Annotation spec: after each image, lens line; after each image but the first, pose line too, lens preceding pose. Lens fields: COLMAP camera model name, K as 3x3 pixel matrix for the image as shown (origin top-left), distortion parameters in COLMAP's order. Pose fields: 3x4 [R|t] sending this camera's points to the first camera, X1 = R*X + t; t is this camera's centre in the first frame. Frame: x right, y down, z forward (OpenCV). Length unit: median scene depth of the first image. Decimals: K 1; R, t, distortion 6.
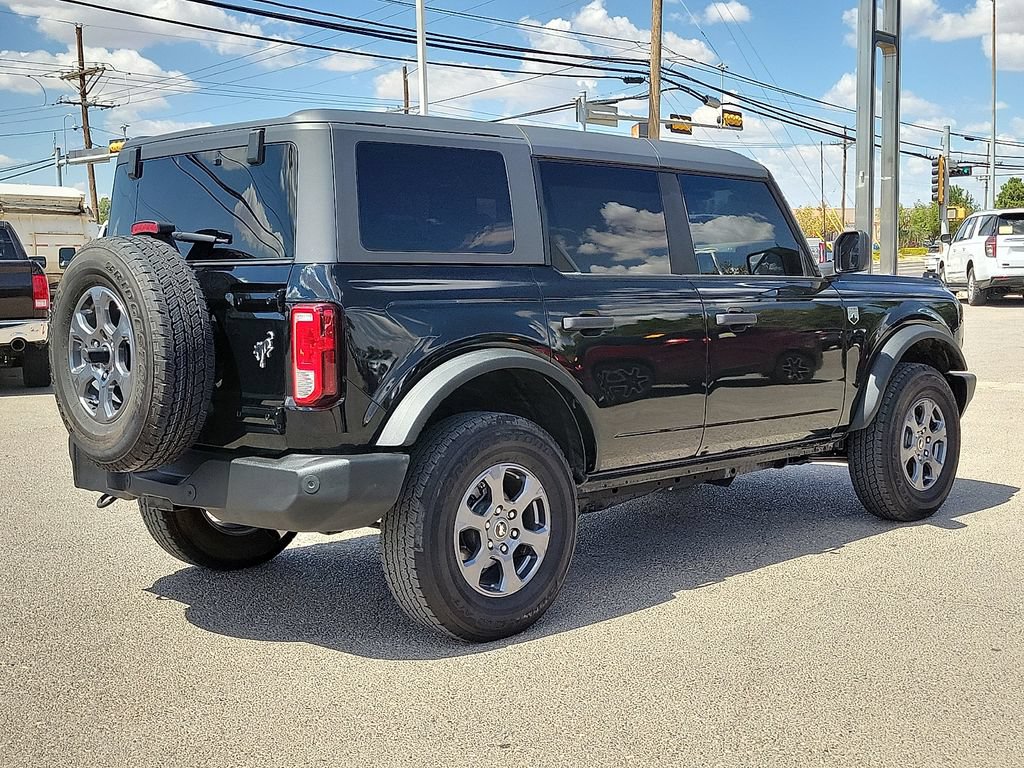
lens RADIAL K [[1309.6, 0, 527.9], [0, 1309.6, 417.6], [0, 0, 1]] dist [0.019700, 0.062252]
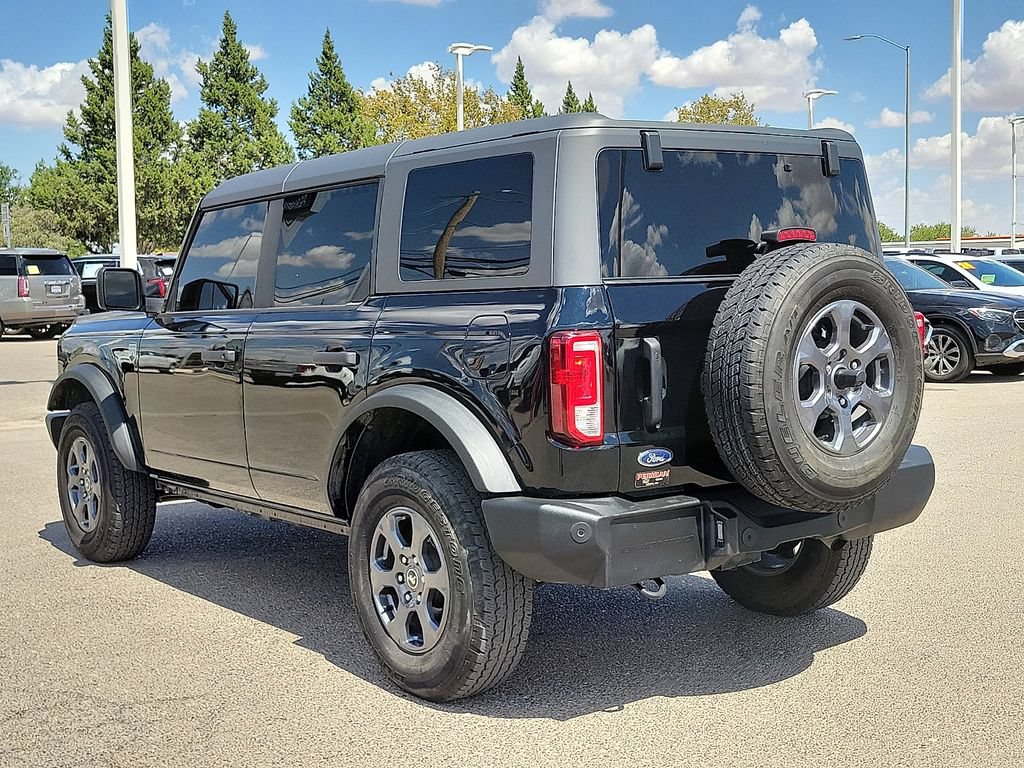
lens RADIAL K [[1325.2, 0, 511.7], [0, 1325.2, 423.2], [0, 0, 1]] dist [0.040178, -0.009532]
pose [[0.153732, -0.096135, 0.983425, -1.054044], [0.133304, 0.988175, 0.075761, -0.098247], [-0.979080, 0.119447, 0.164729, 0.917866]]
